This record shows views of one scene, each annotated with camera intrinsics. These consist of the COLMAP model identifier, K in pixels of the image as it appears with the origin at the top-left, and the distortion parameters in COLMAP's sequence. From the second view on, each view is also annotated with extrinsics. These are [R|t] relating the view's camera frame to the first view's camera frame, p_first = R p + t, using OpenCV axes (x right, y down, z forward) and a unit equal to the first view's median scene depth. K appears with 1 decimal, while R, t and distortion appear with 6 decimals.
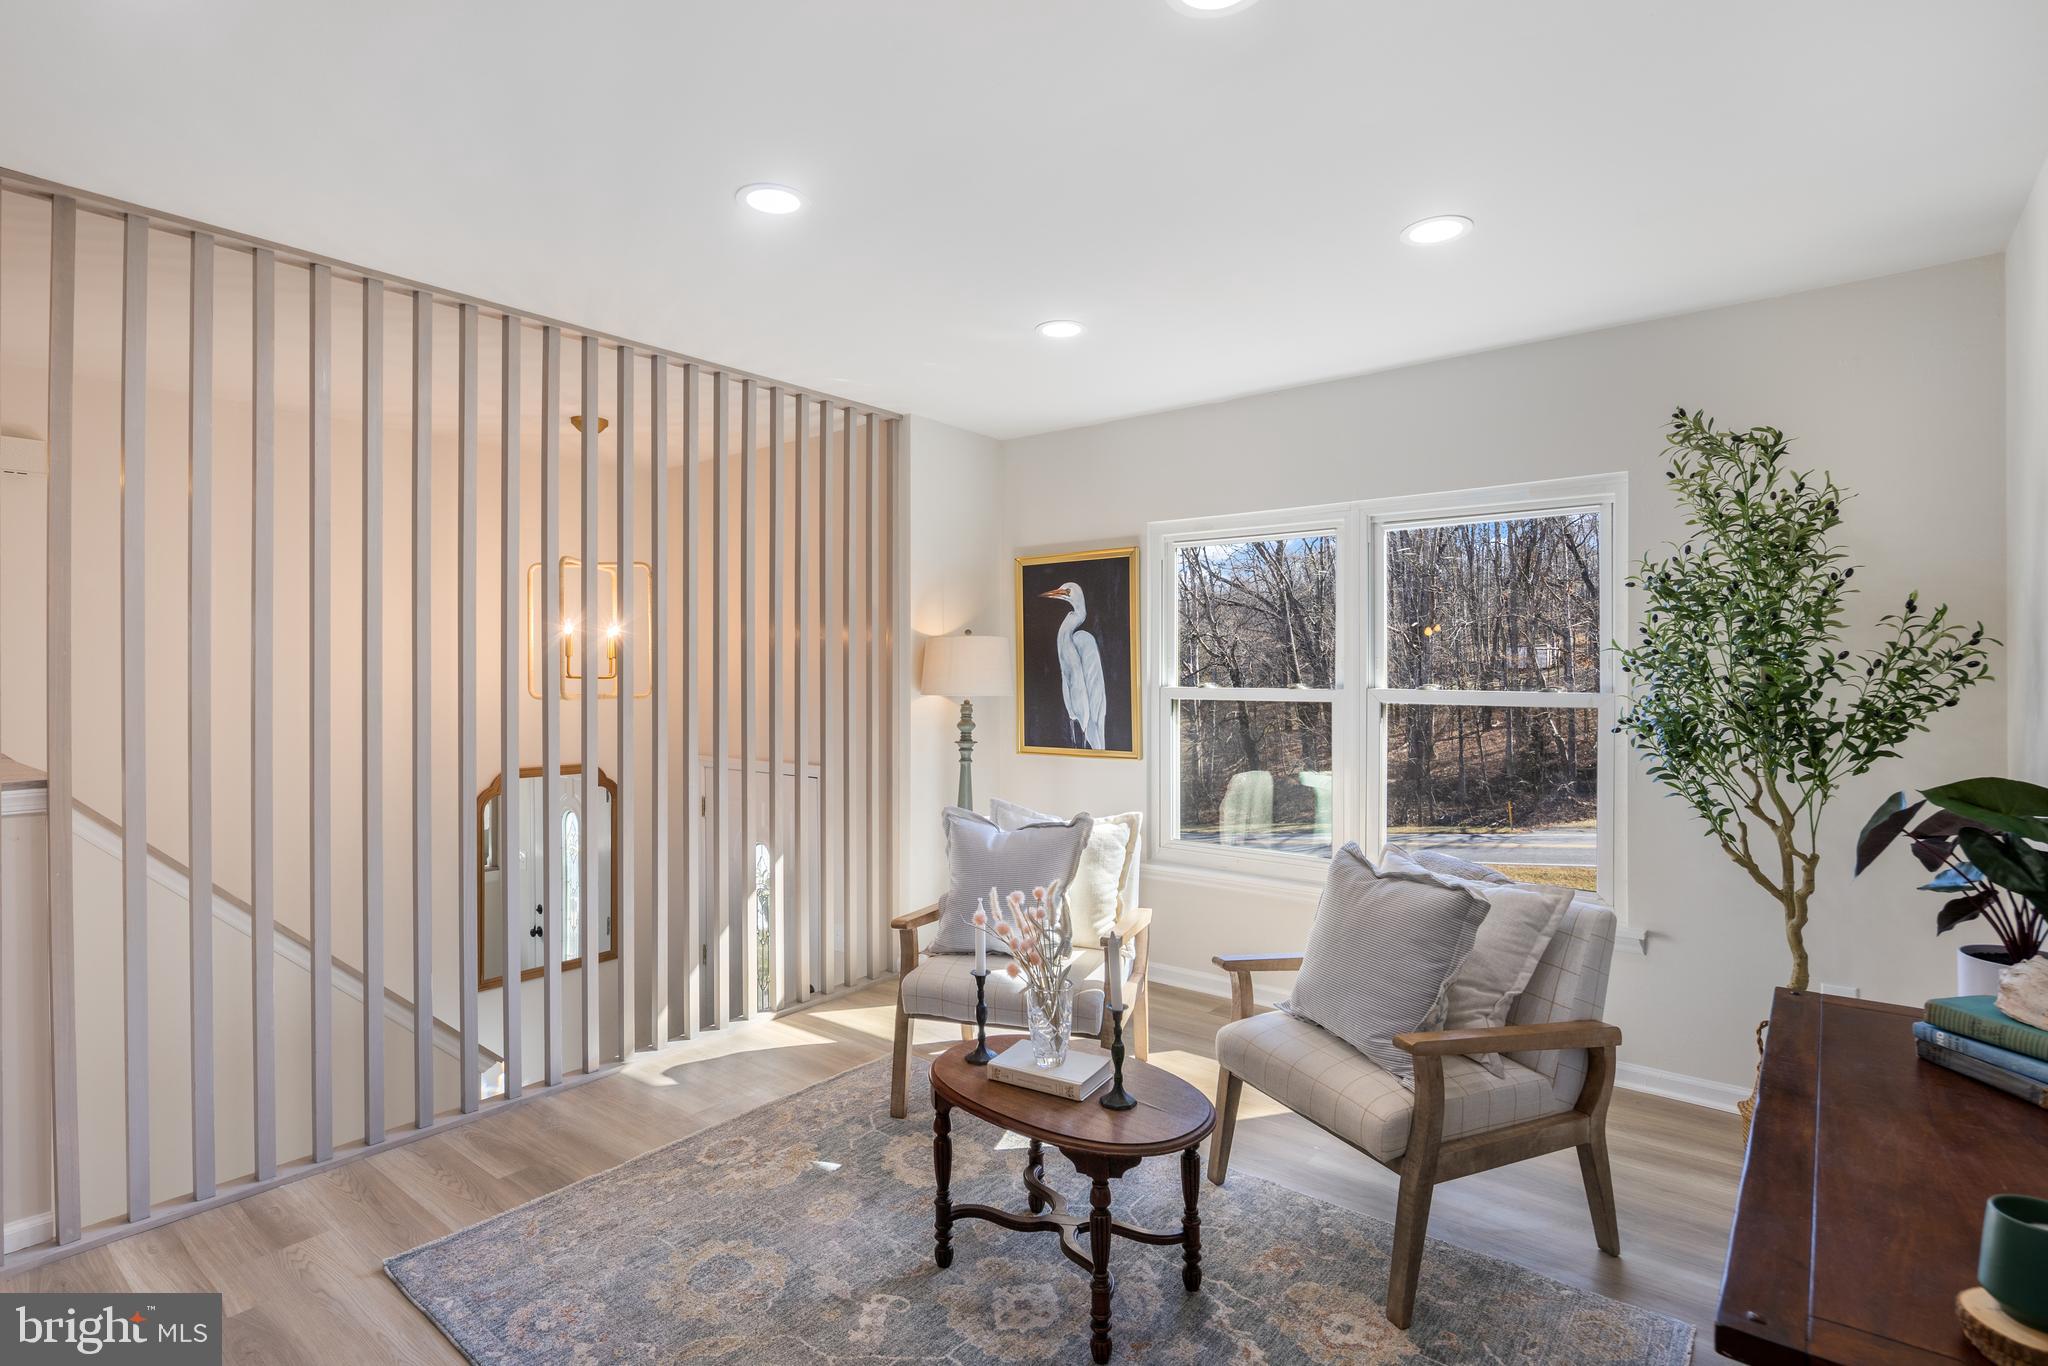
lens RADIAL K [[988.2, 0, 1034.8], [0, 988.2, 673.4], [0, 0, 1]] dist [0.005227, -0.005135]
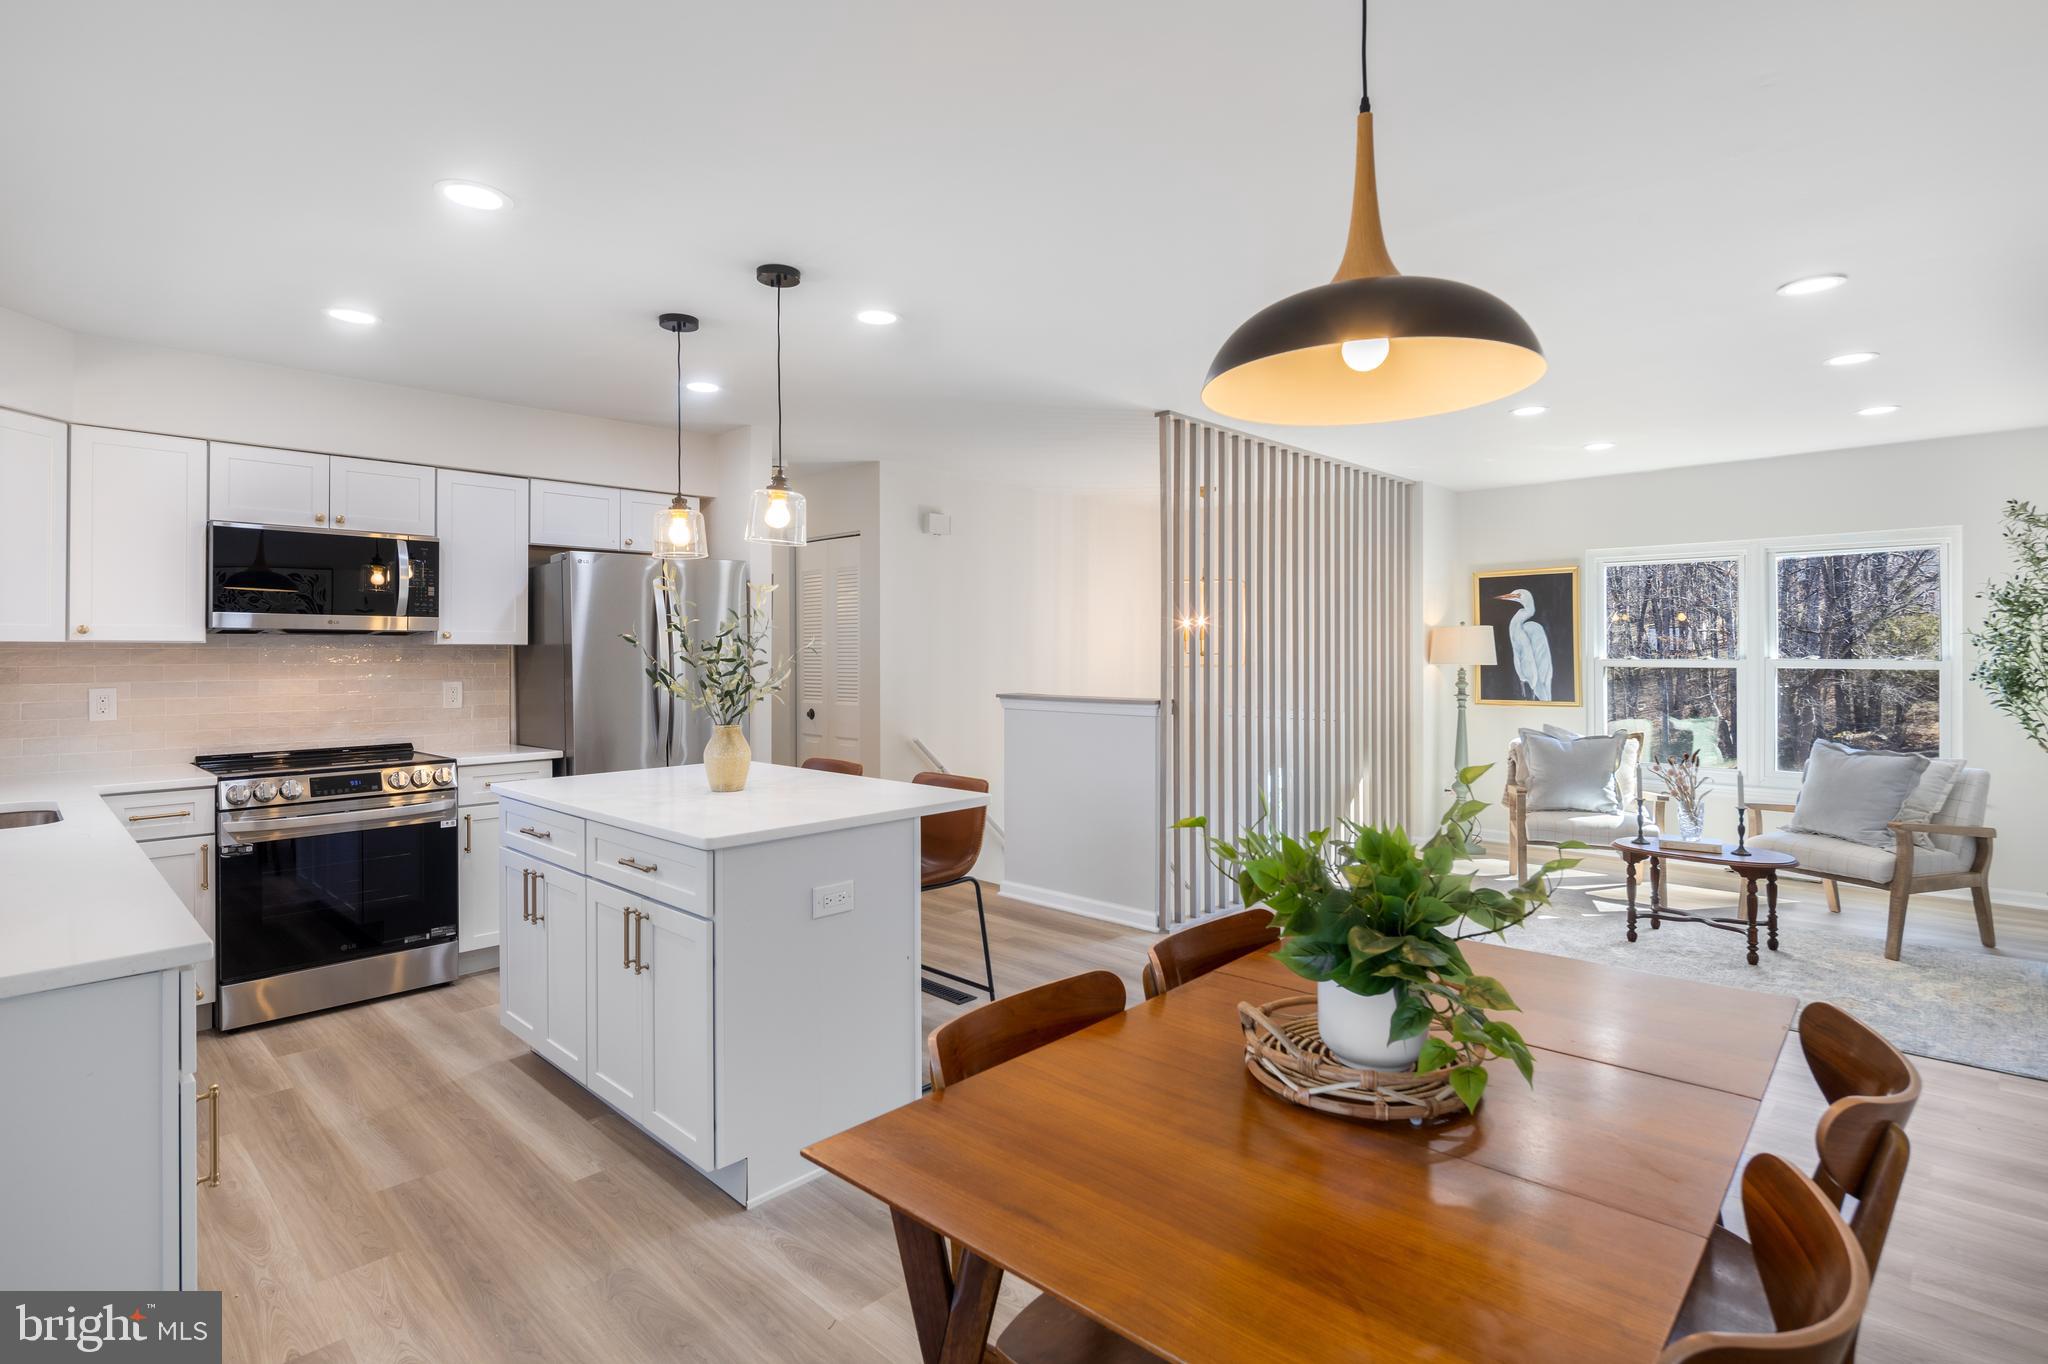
lens RADIAL K [[988.2, 0, 1029.3], [0, 988.2, 655.8], [0, 0, 1]] dist [0.005227, -0.005135]
pose [[0.994746, -0.004423, -0.102276, -0.912856], [0.004547, 0.999989, 0.000979, 0.006052], [0.102271, -0.001439, 0.994756, -0.936047]]
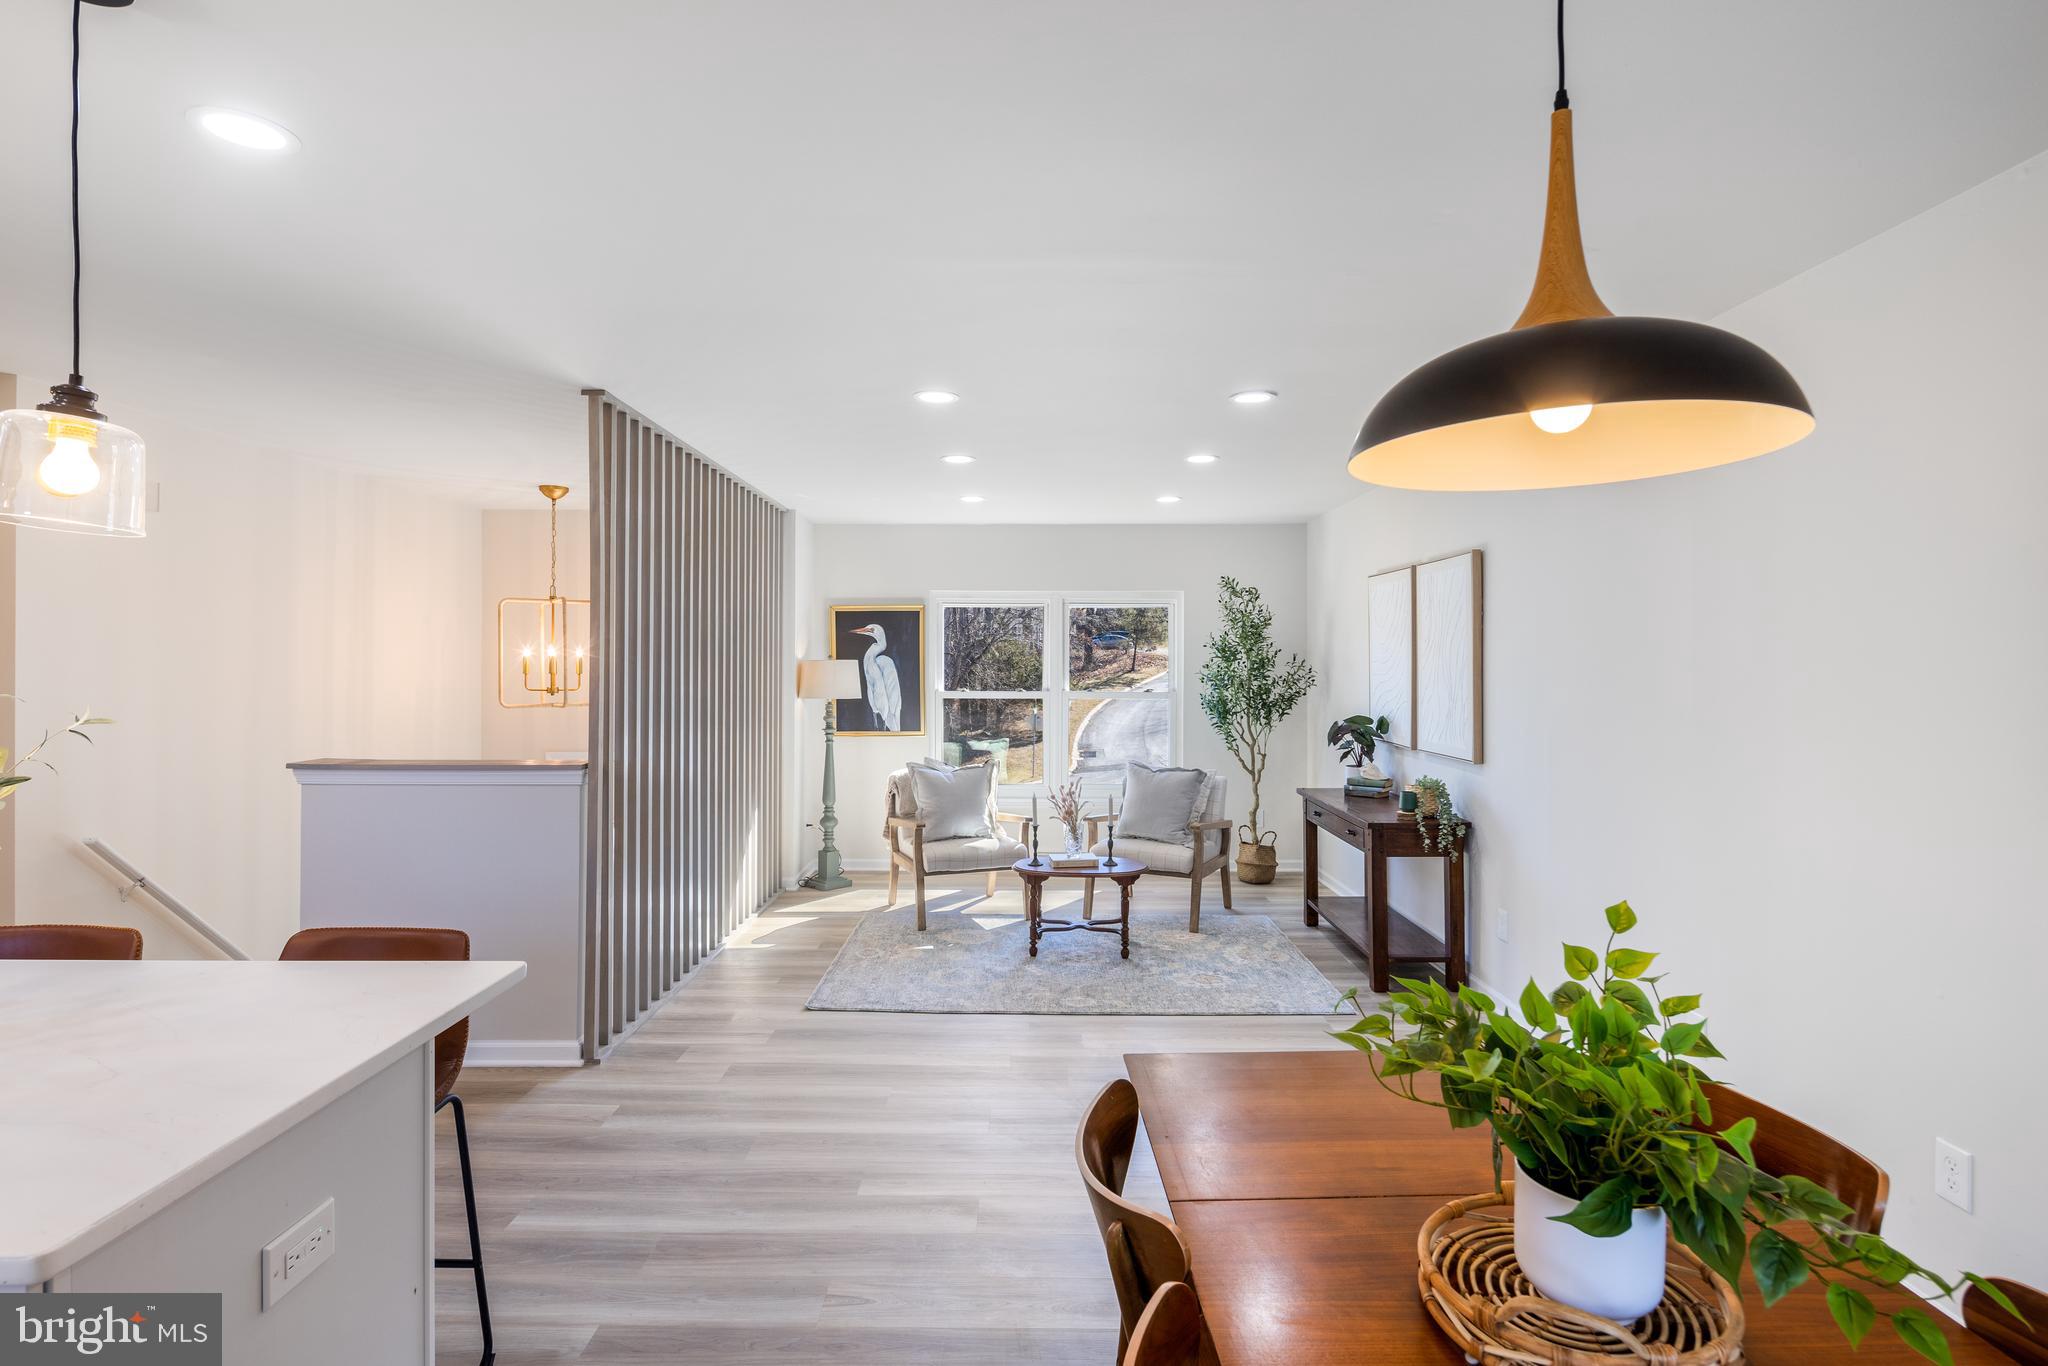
lens RADIAL K [[988.2, 0, 1016.8], [0, 988.2, 666.4], [0, 0, 1]] dist [0.005227, -0.005135]
pose [[0.791592, -0.001636, 0.611048, -1.215519], [0.001635, 0.999999, 0.000560, -0.043572], [-0.611048, 0.000556, 0.791593, -0.603580]]
